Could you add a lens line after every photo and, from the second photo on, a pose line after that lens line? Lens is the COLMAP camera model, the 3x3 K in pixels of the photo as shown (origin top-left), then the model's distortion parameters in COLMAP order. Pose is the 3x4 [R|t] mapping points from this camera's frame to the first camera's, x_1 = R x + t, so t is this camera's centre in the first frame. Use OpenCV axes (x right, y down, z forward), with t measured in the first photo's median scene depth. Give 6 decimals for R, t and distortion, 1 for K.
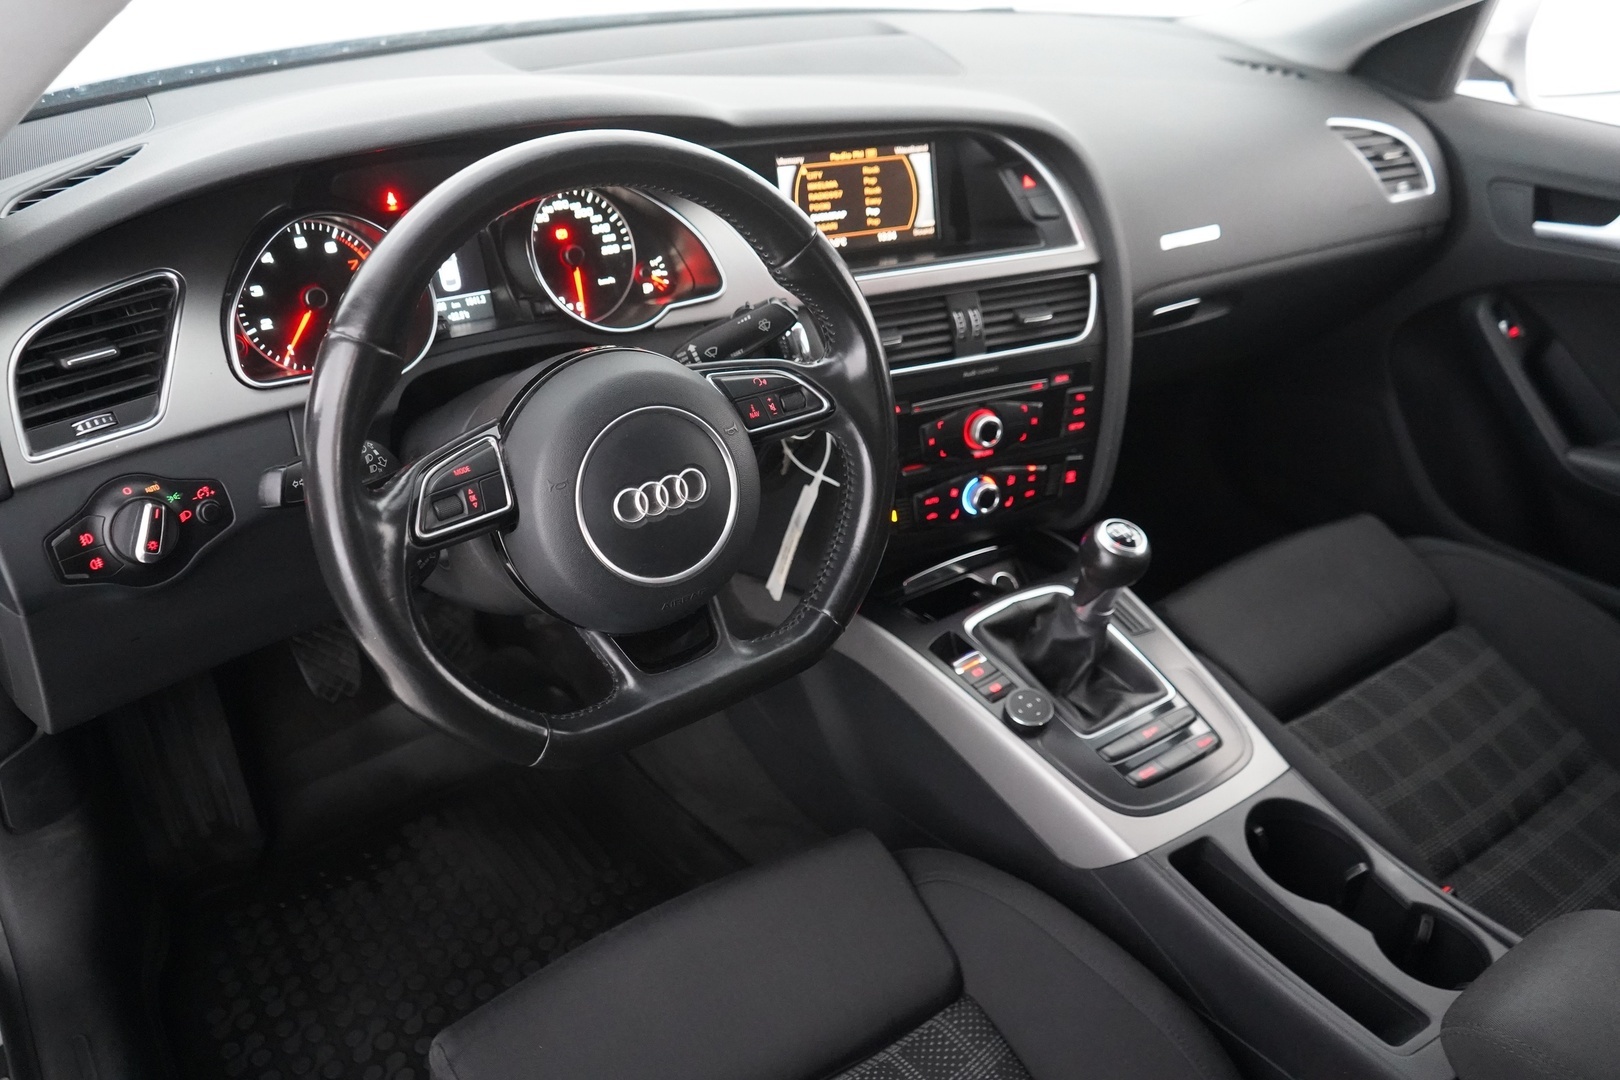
lens RADIAL K [[1320.7, 0, 812.3], [0, 1320.7, 521.9], [0, 0, 1]] dist [0.008131, 0.009434]
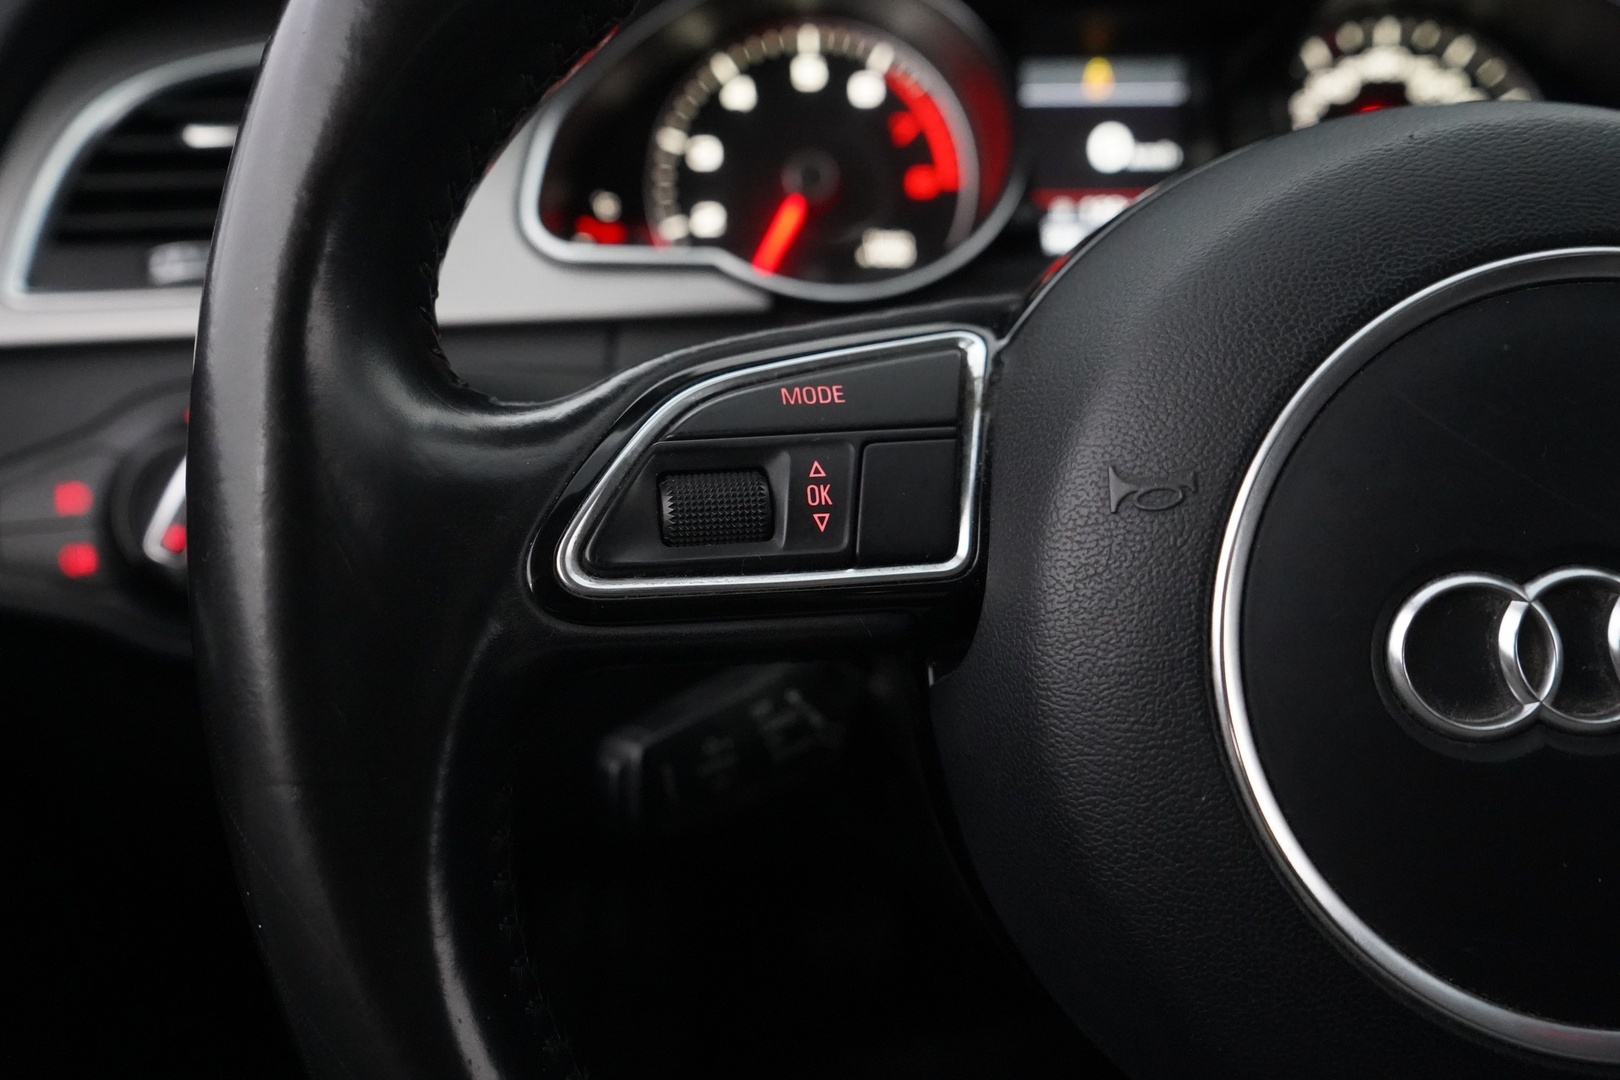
lens RADIAL K [[1320.7, 0, 812.3], [0, 1320.7, 521.9], [0, 0, 1]] dist [0.008131, 0.009434]
pose [[0.821727, 0.122309, -0.556601, -0.078245], [-0.239114, 0.960562, -0.141935, 0.017260], [0.517290, 0.249722, 0.818566, 0.550446]]
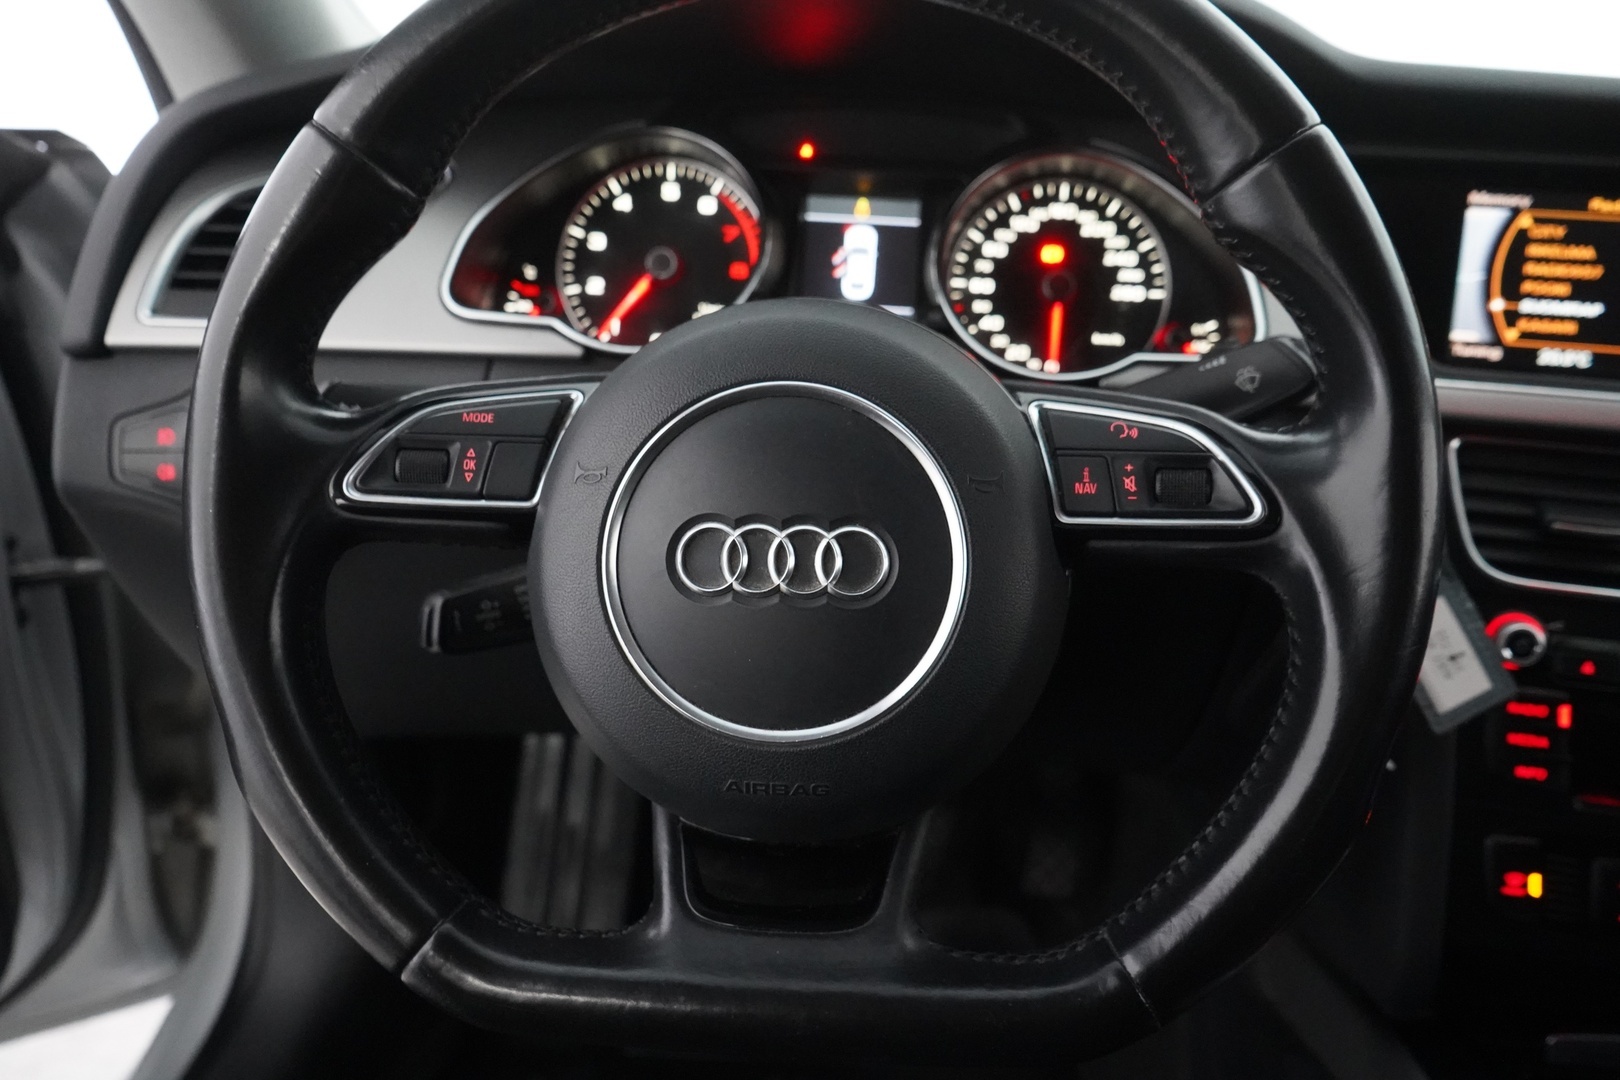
lens RADIAL K [[1312.2, 0, 811.7], [0, 1312.2, 531.1], [0, 0, 1]] dist [-0.014671, 0.010926]
pose [[0.749620, 0.200297, -0.630834, 0.146042], [-0.334617, 0.937021, -0.100111, 0.010956], [0.571053, 0.286133, 0.769433, 0.463840]]
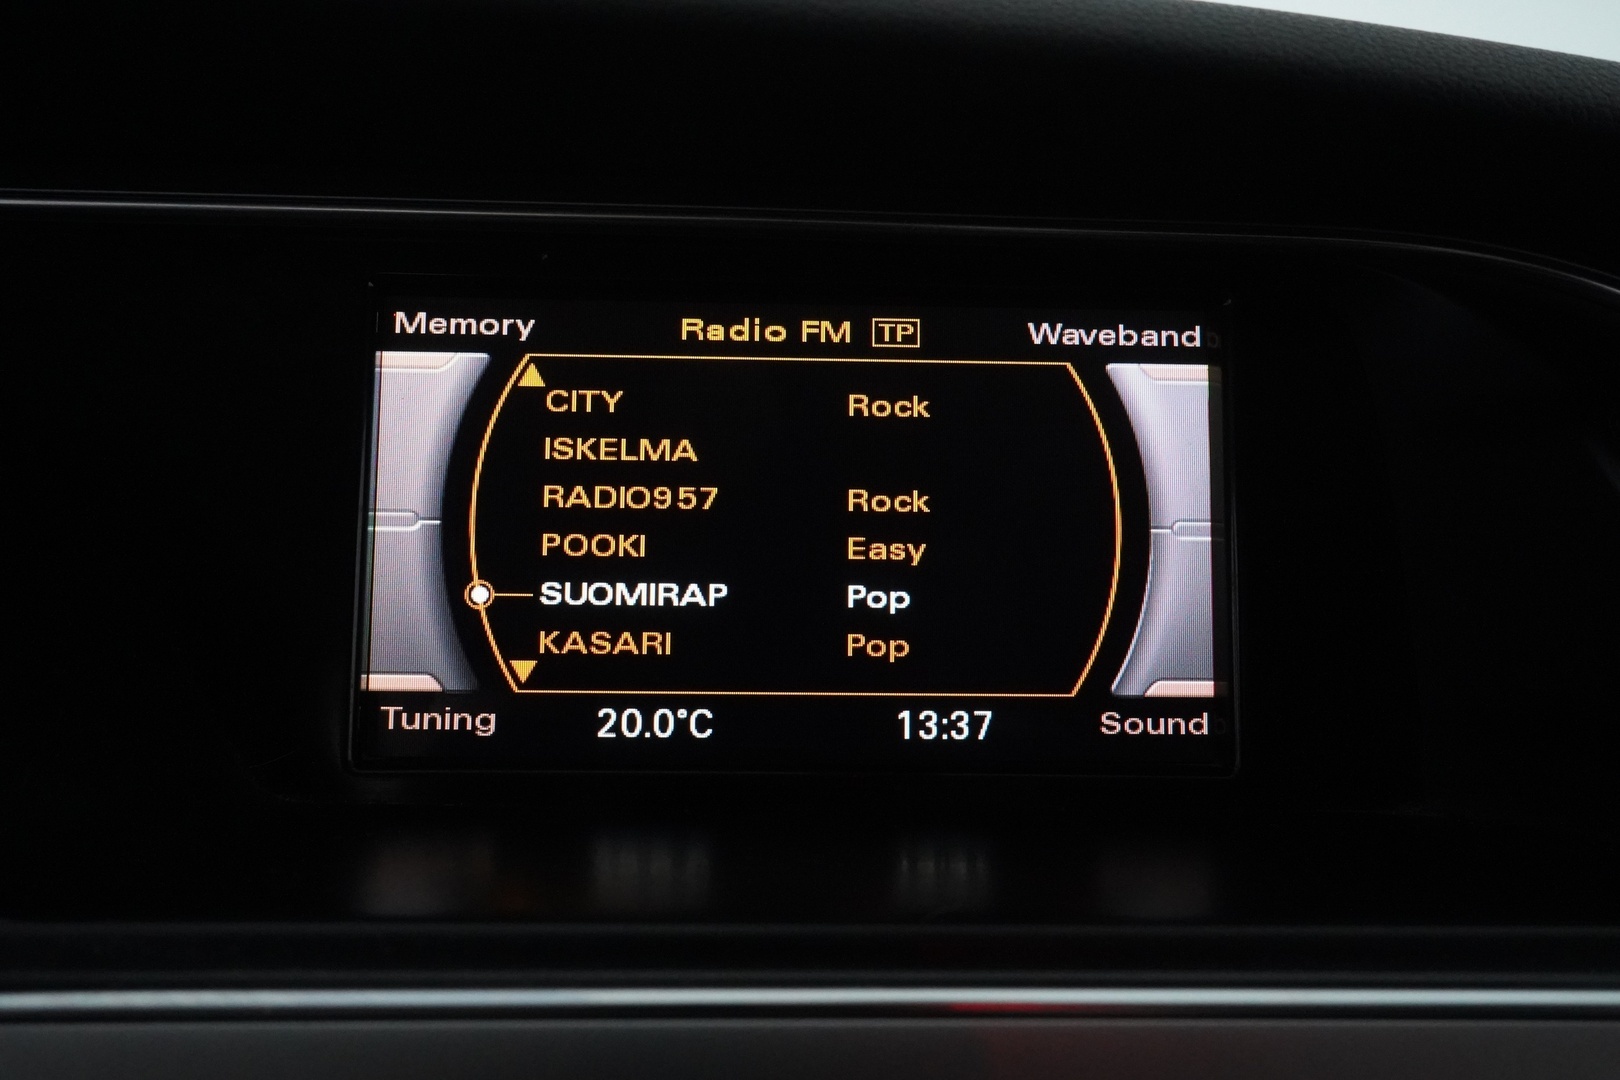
lens RADIAL K [[1312.2, 0, 811.7], [0, 1312.2, 531.1], [0, 0, 1]] dist [-0.014671, 0.010926]
pose [[0.903030, 0.061892, -0.425096, 0.131769], [-0.198608, 0.937607, -0.285391, -0.197915], [0.380909, 0.342144, 0.858979, 0.877124]]
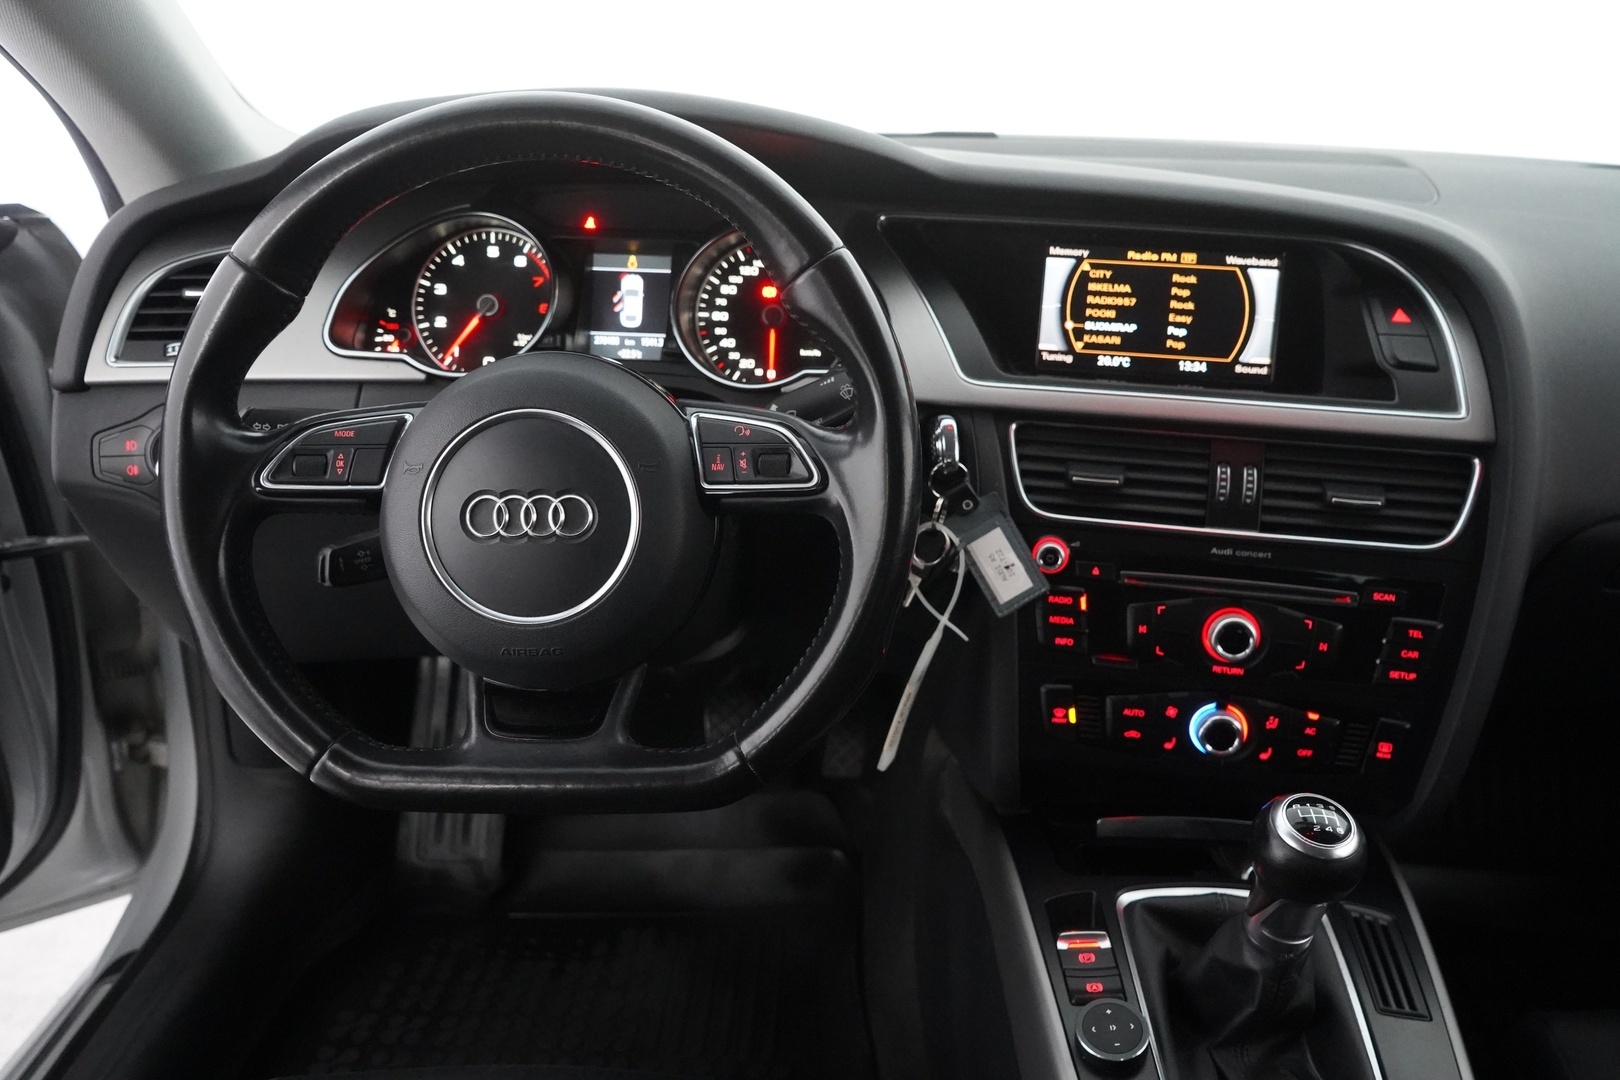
lens RADIAL K [[1312.2, 0, 811.7], [0, 1312.2, 531.1], [0, 0, 1]] dist [-0.014671, 0.010926]
pose [[0.790078, 0.194942, -0.581183, 0.367902], [-0.299138, 0.950148, -0.087957, 0.005773], [0.535064, 0.243346, 0.809005, 0.322254]]
